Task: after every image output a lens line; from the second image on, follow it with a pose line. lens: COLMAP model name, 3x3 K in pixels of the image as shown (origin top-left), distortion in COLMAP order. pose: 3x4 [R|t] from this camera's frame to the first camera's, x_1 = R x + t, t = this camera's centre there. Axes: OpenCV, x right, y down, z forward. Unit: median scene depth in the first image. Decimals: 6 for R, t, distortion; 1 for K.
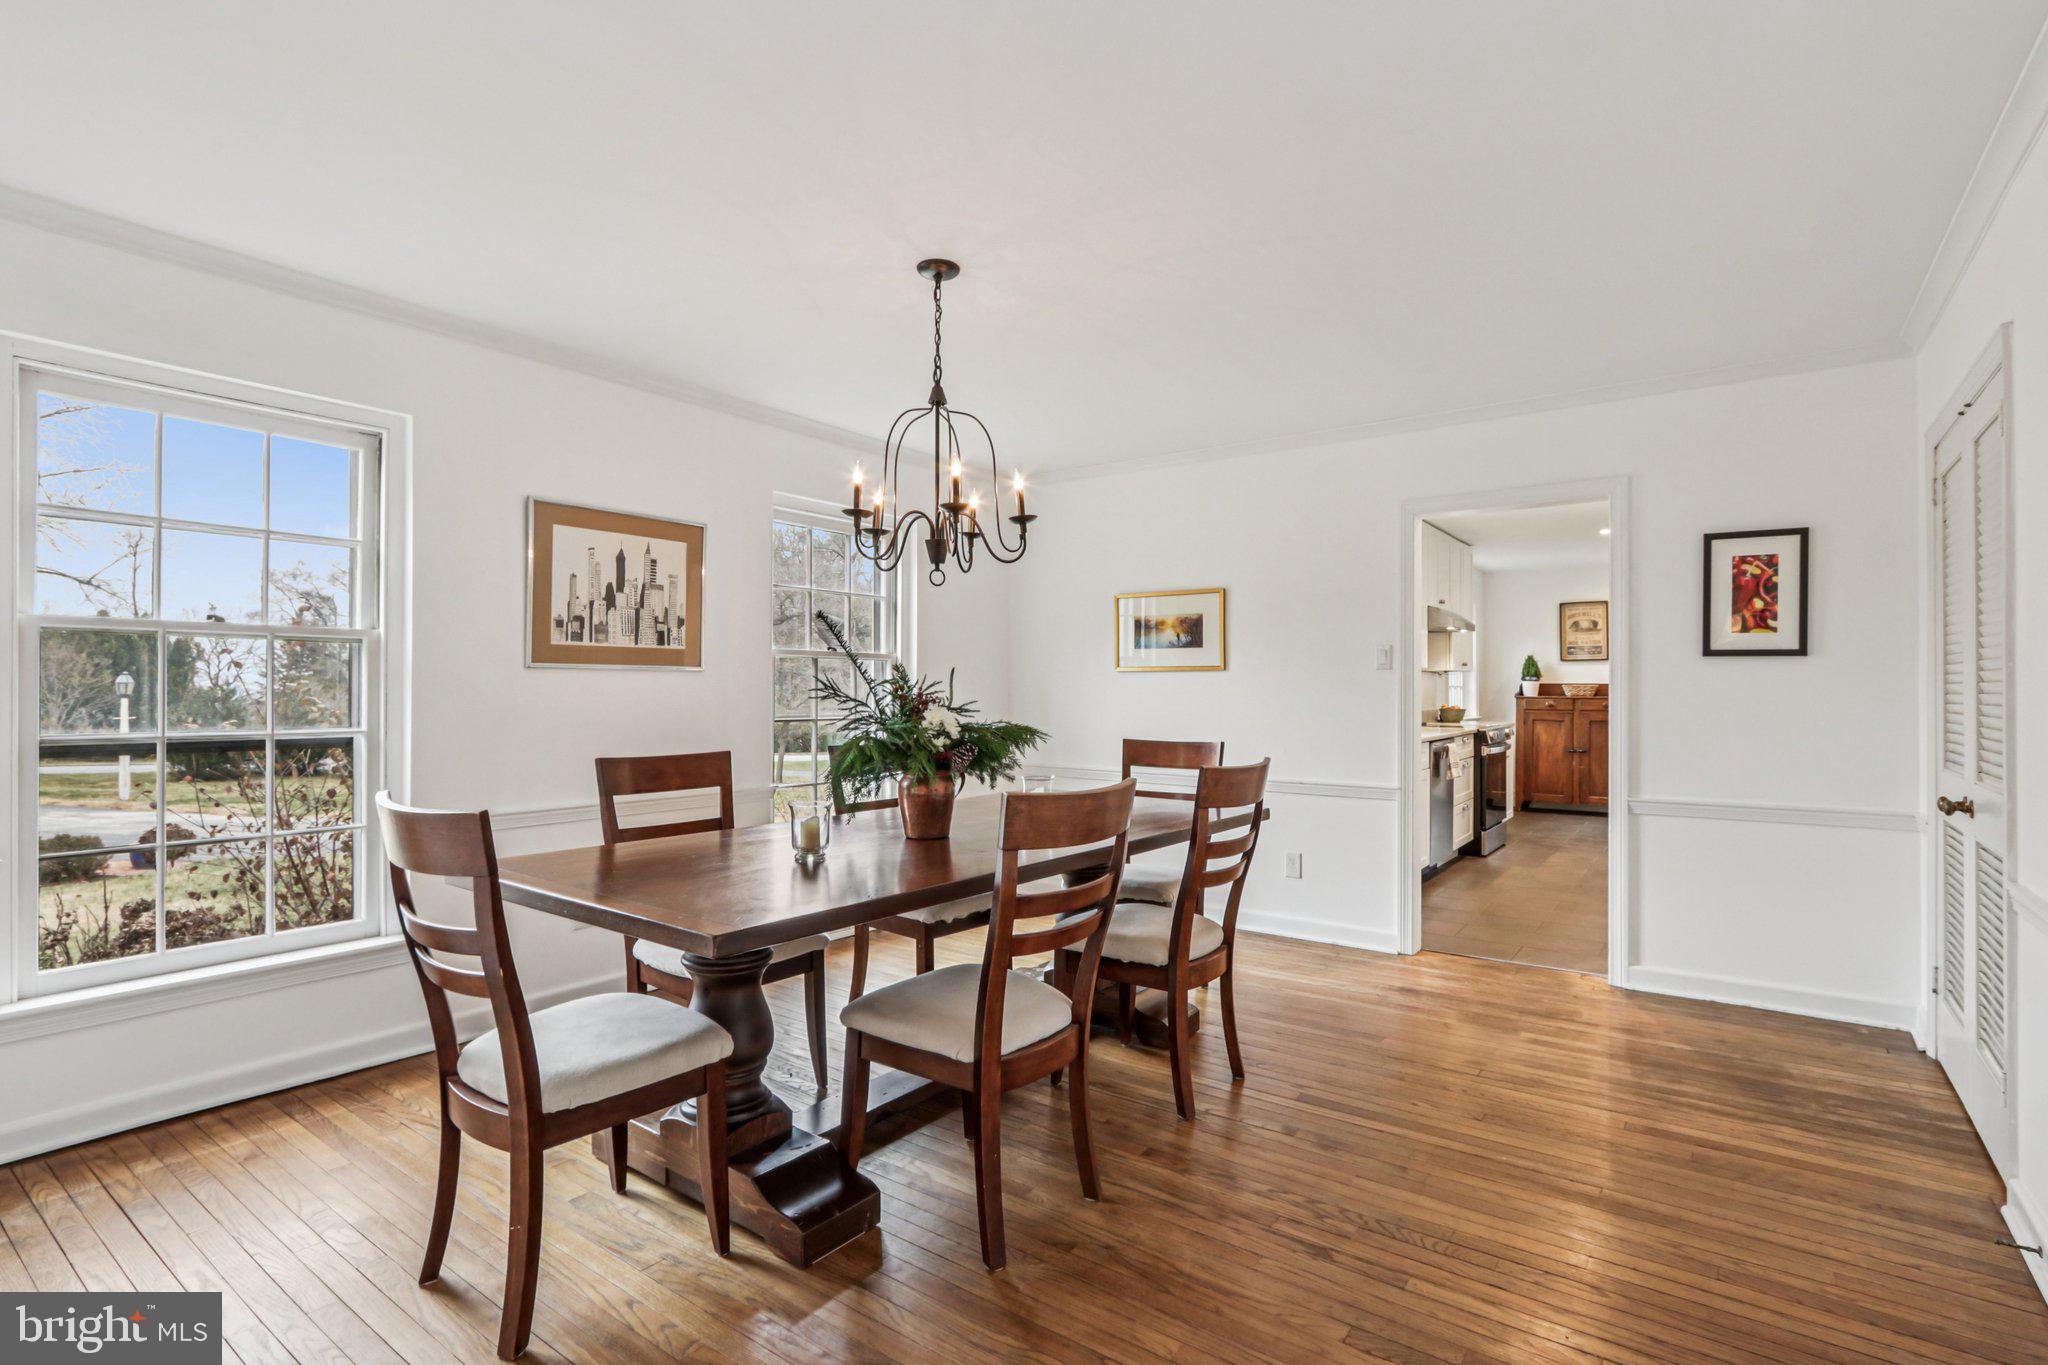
lens RADIAL K [[975.4, 0, 1024.0], [0, 975.4, 682.5], [0, 0, 1]] dist [-0.003862, 0.000138]
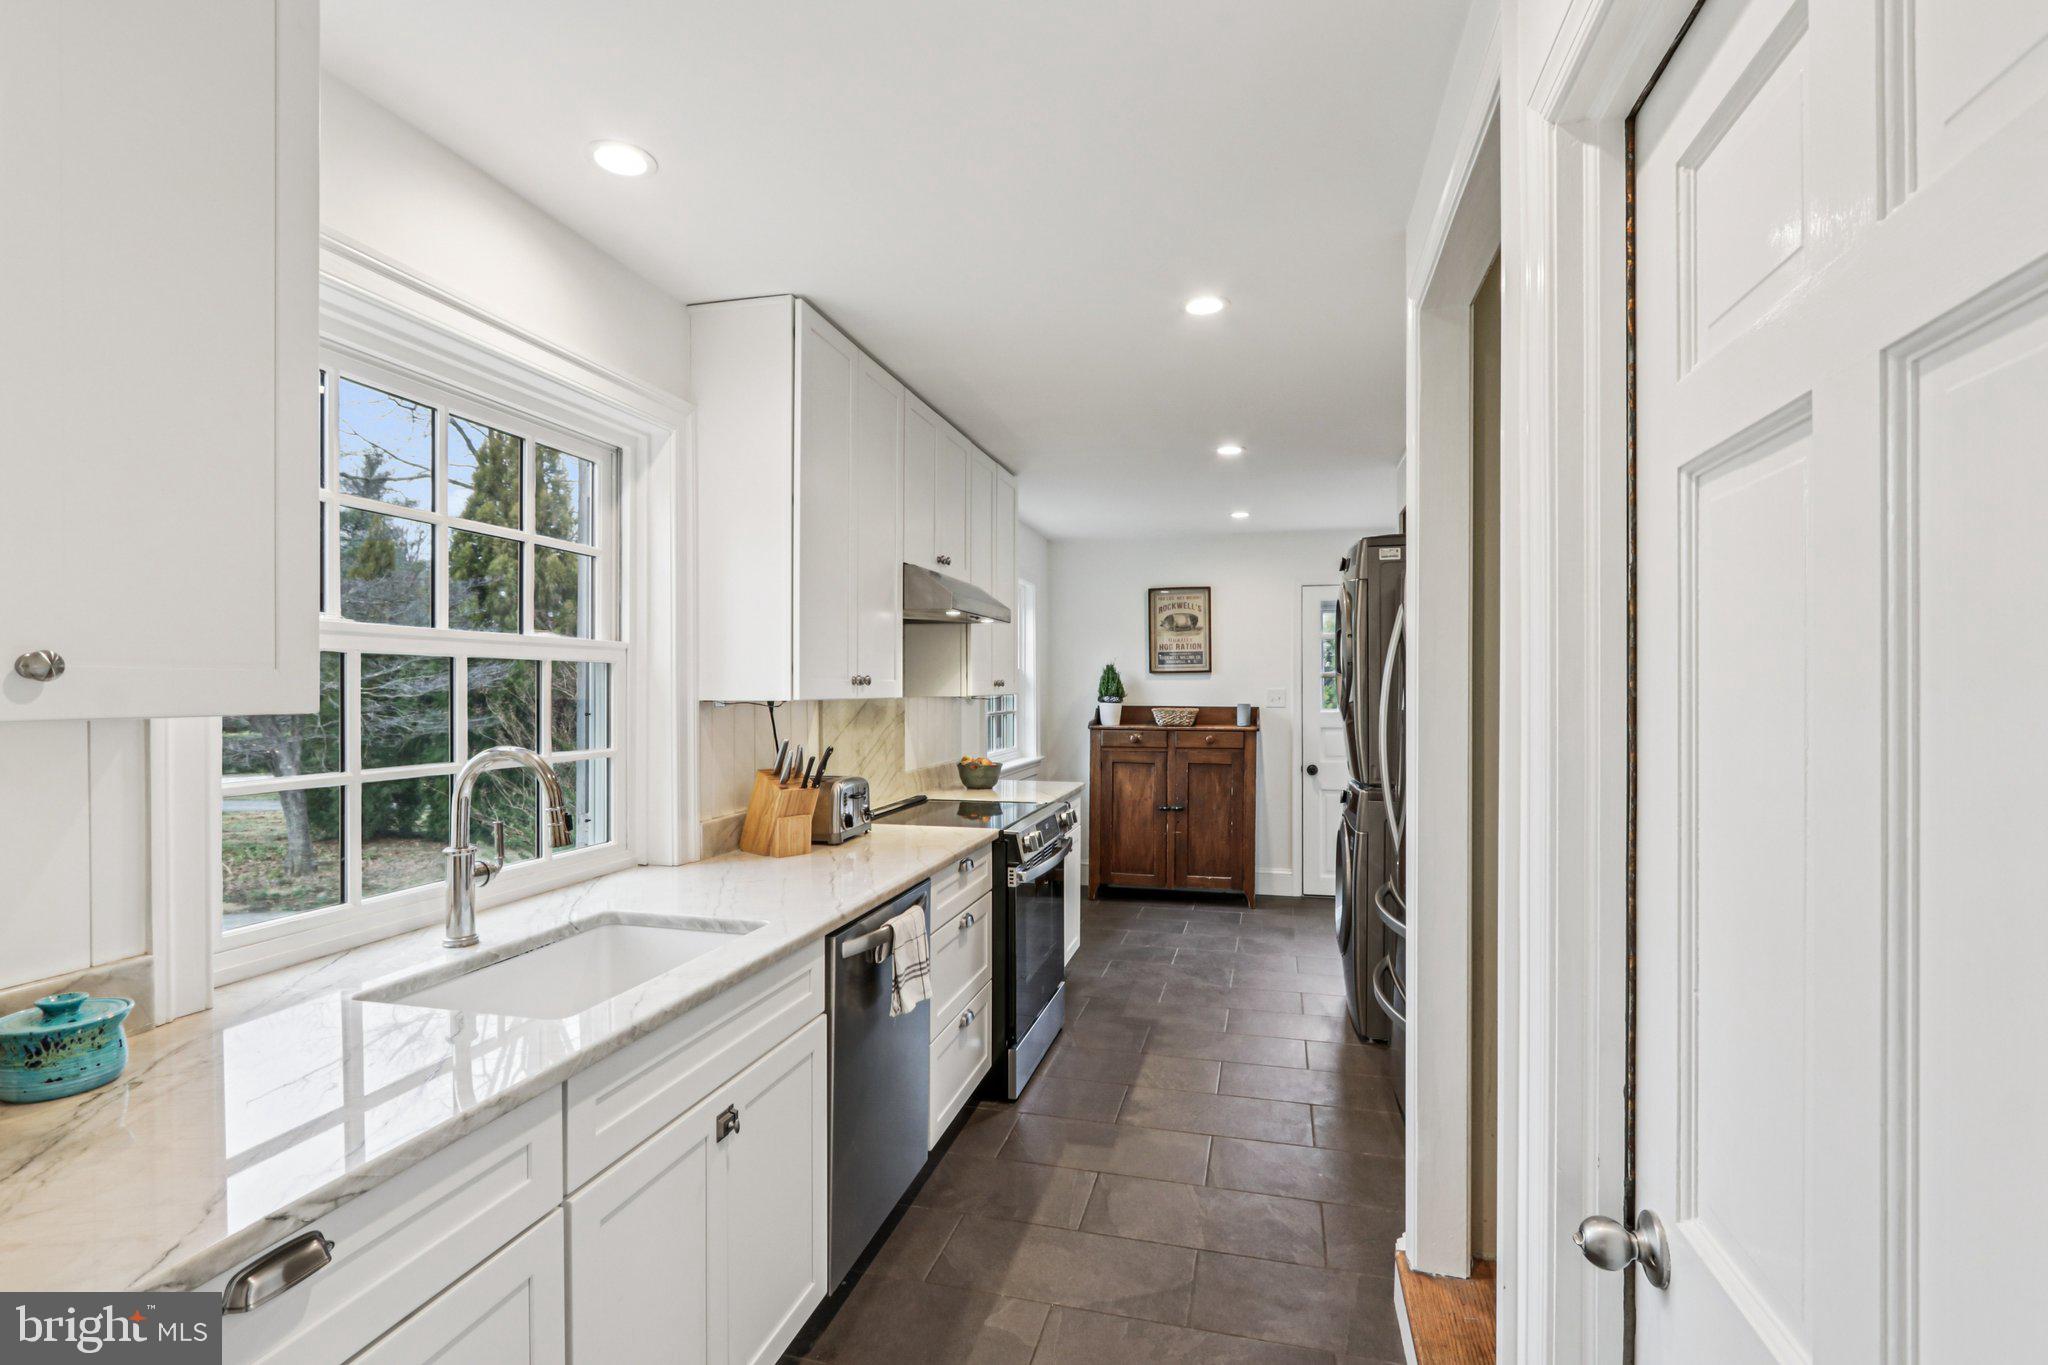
lens RADIAL K [[936.6, 0, 1036.3], [0, 936.6, 687.0], [0, 0, 1]] dist [-0.001921, 0.000204]
pose [[0.924240, -0.003921, 0.381791, 0.534729], [0.001183, 0.999972, 0.007406, -0.040889], [-0.381810, -0.006394, 0.924219, 0.998993]]
